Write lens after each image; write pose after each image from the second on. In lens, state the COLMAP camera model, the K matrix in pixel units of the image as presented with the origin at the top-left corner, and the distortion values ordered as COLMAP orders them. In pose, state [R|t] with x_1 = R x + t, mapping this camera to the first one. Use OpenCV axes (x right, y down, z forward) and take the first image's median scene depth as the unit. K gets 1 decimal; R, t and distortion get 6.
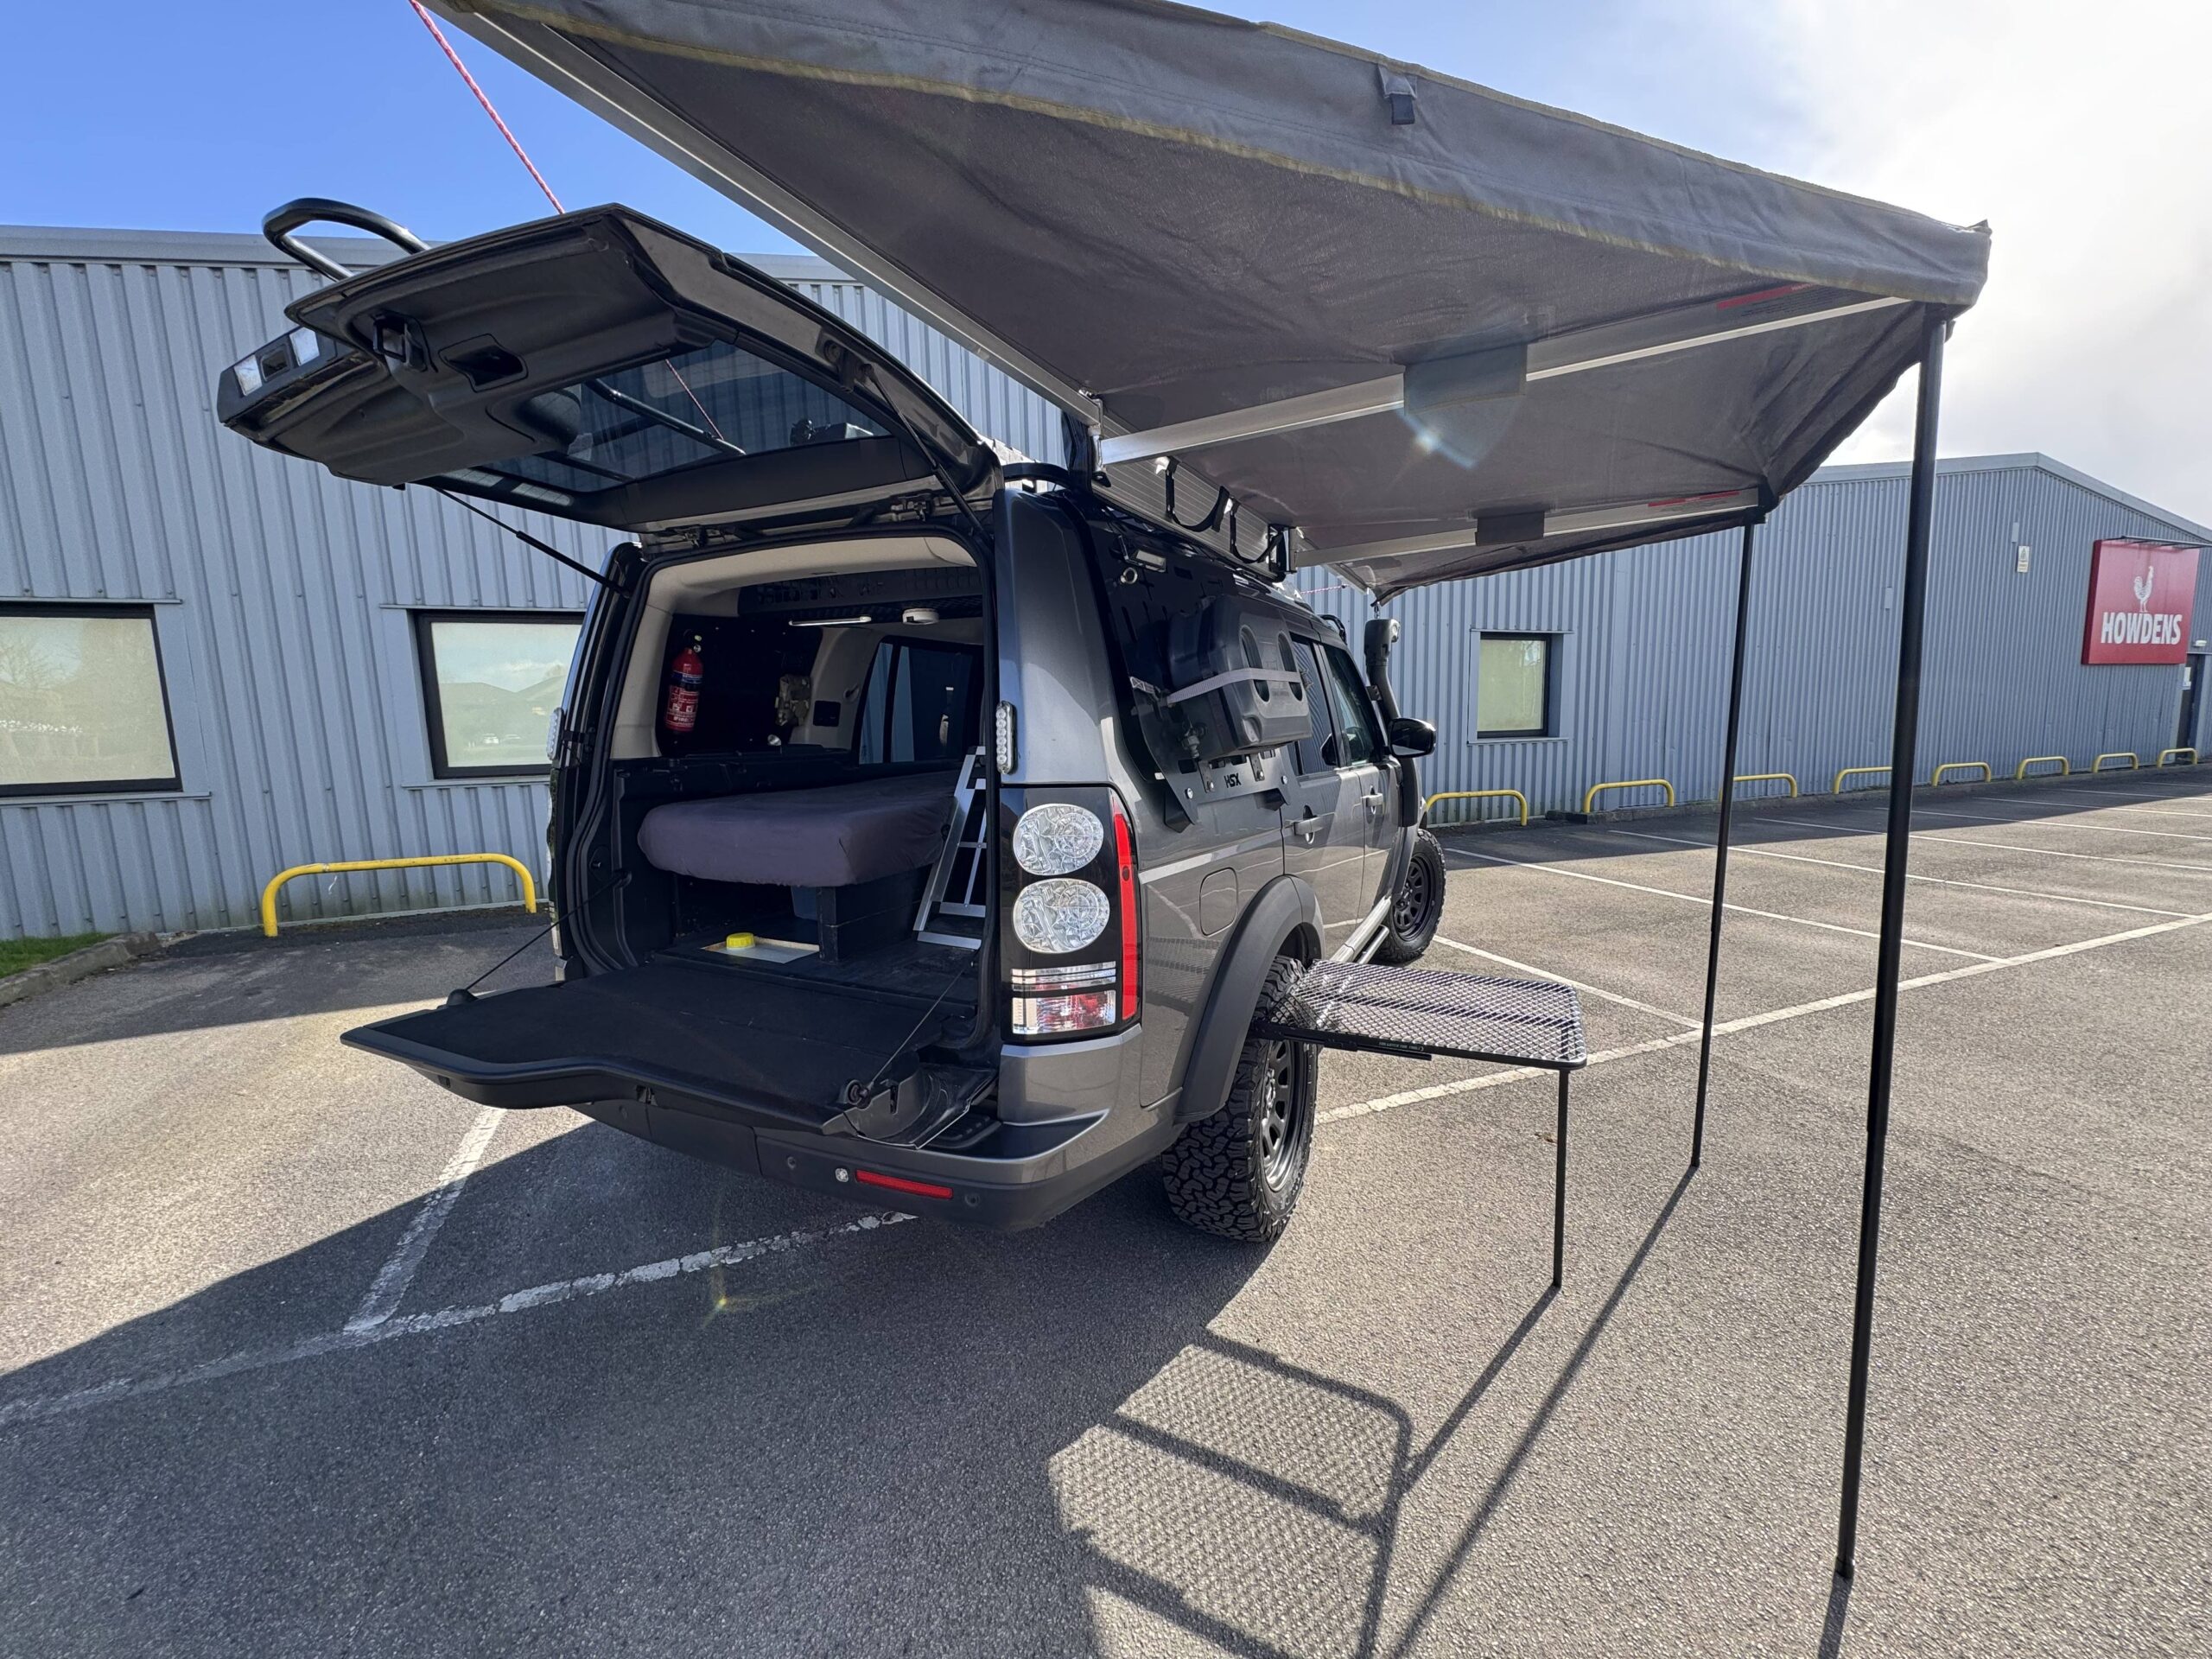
lens RADIAL K [[889.3, 0, 1106.0], [0, 889.3, 829.5], [0, 0, 1]] dist [-0.001876, -0.000204]
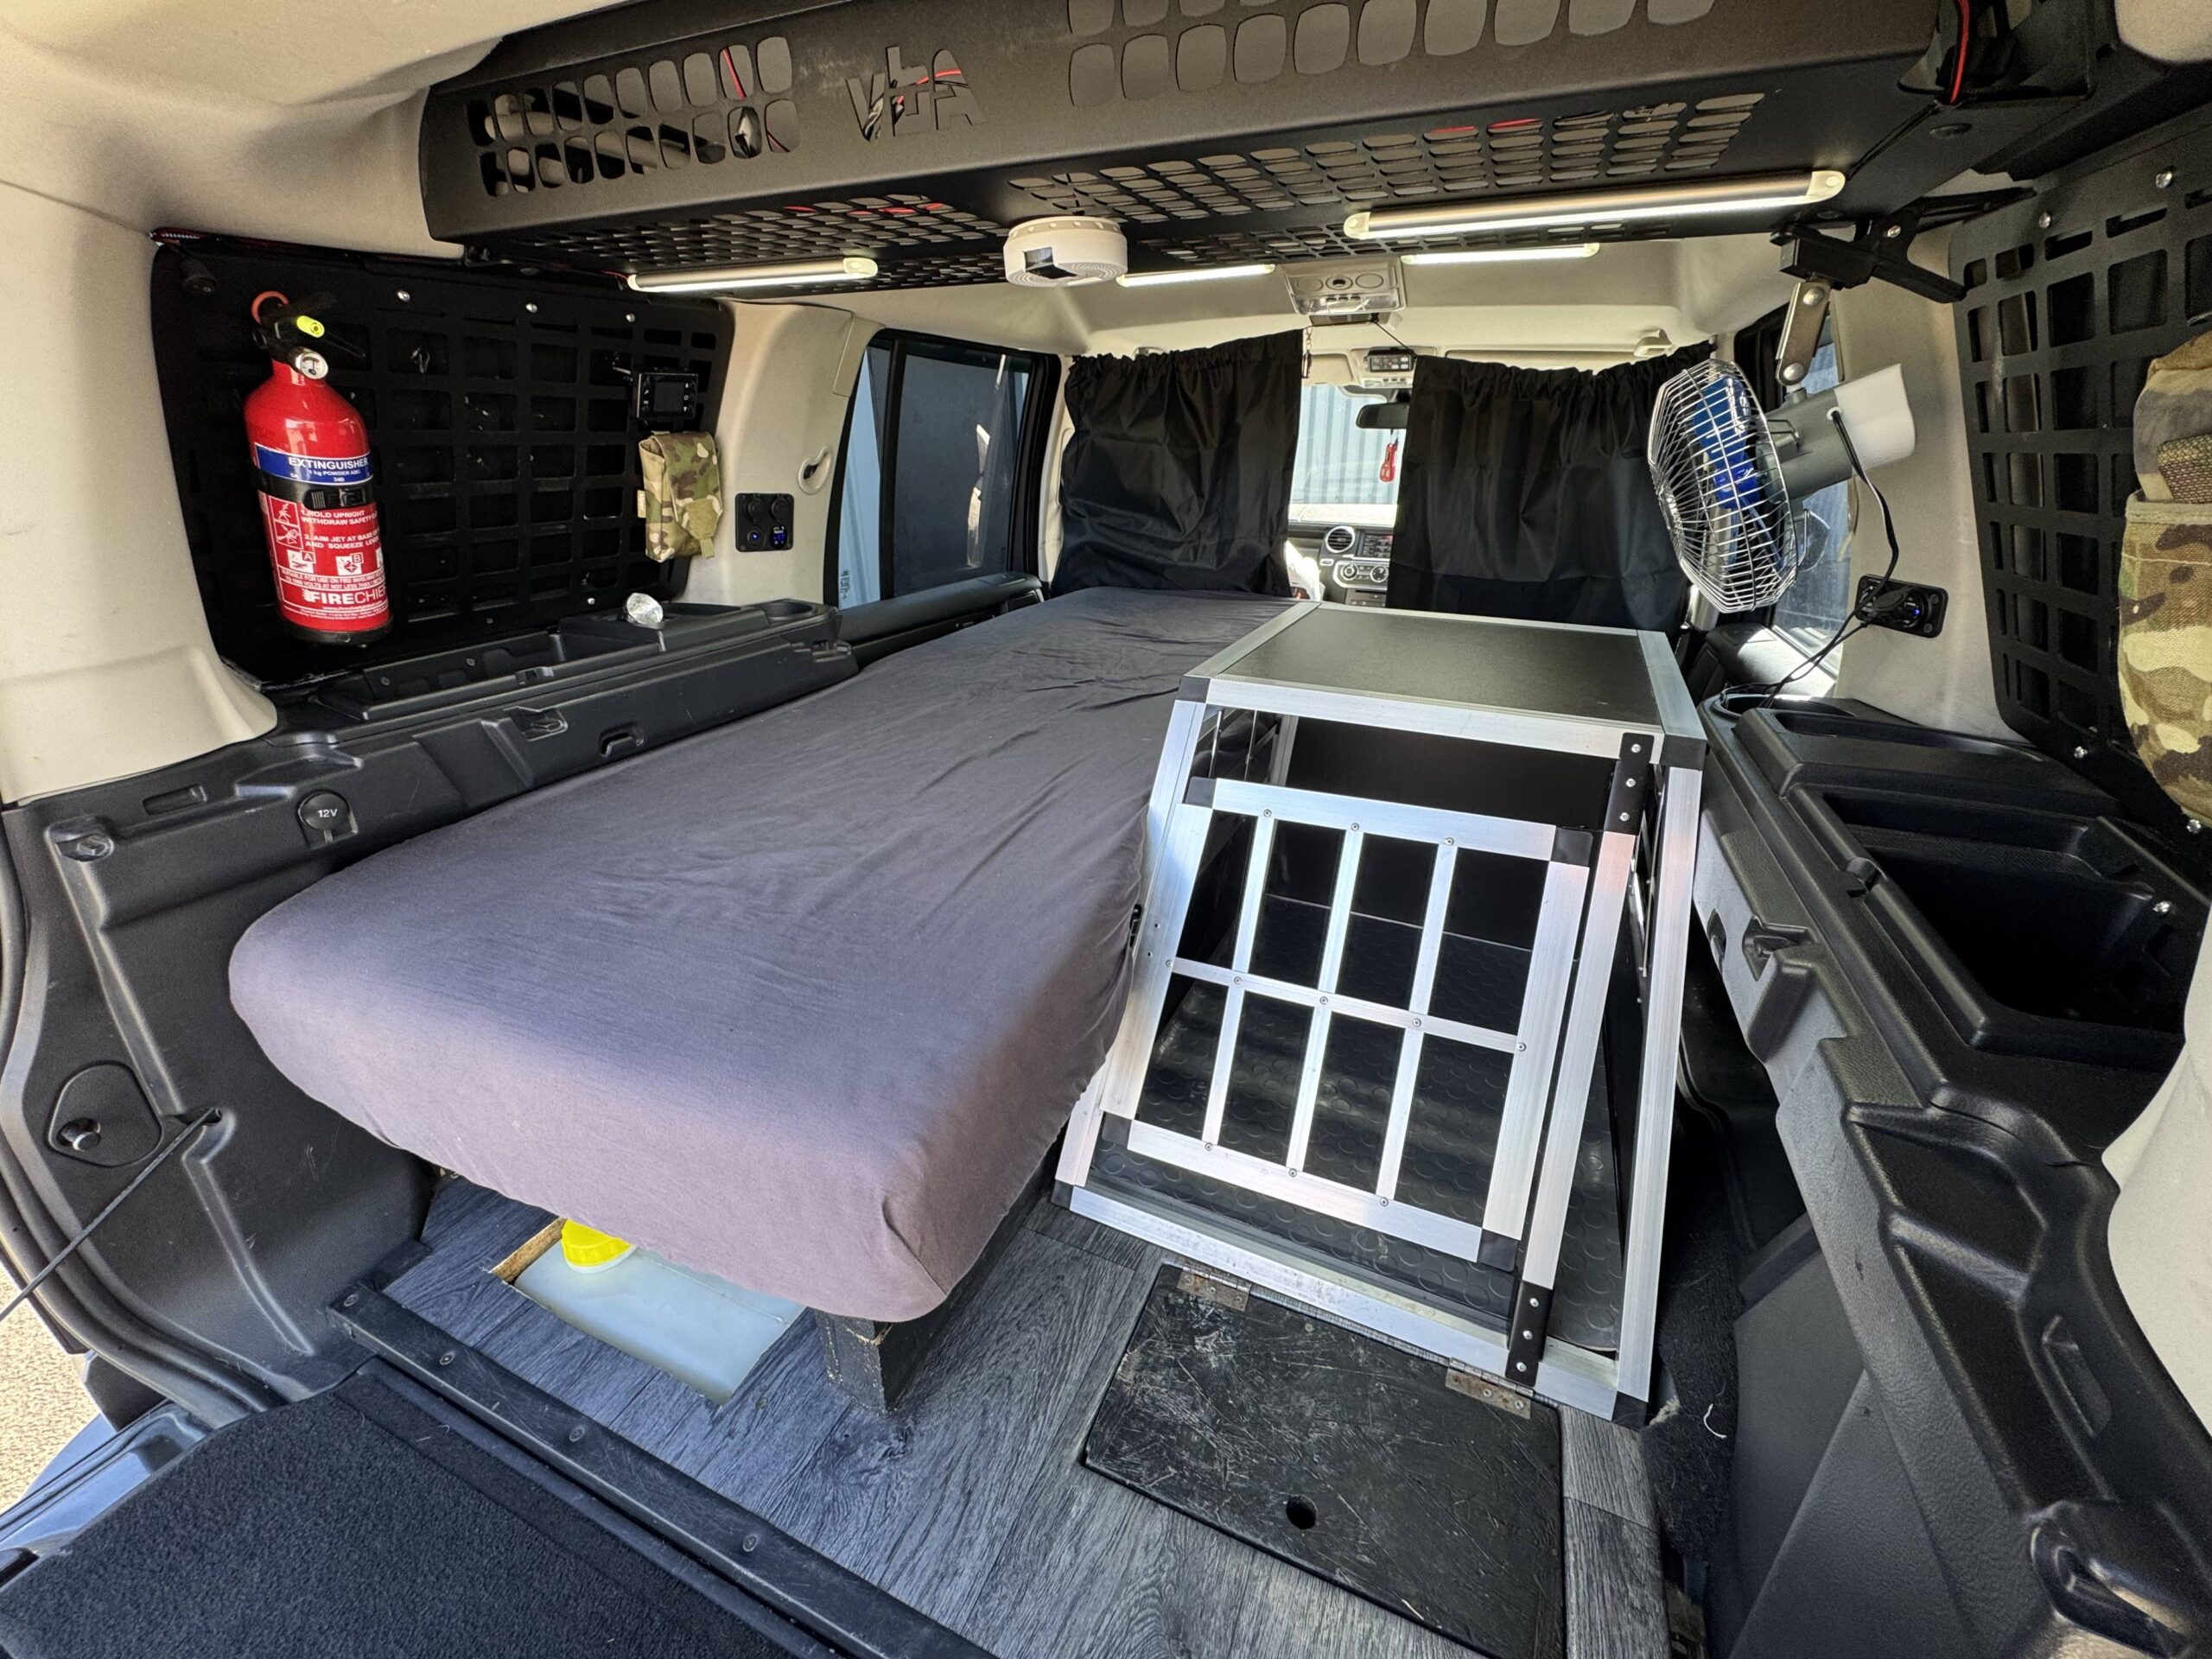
lens RADIAL K [[889.3, 0, 1106.0], [0, 889.3, 829.5], [0, 0, 1]] dist [-0.001876, -0.000204]
pose [[0.999453, -0.012550, 0.030610, -0.193785], [0.003229, 0.957844, 0.287271, -0.135015], [-0.032925, -0.287015, 0.957360, 0.638482]]
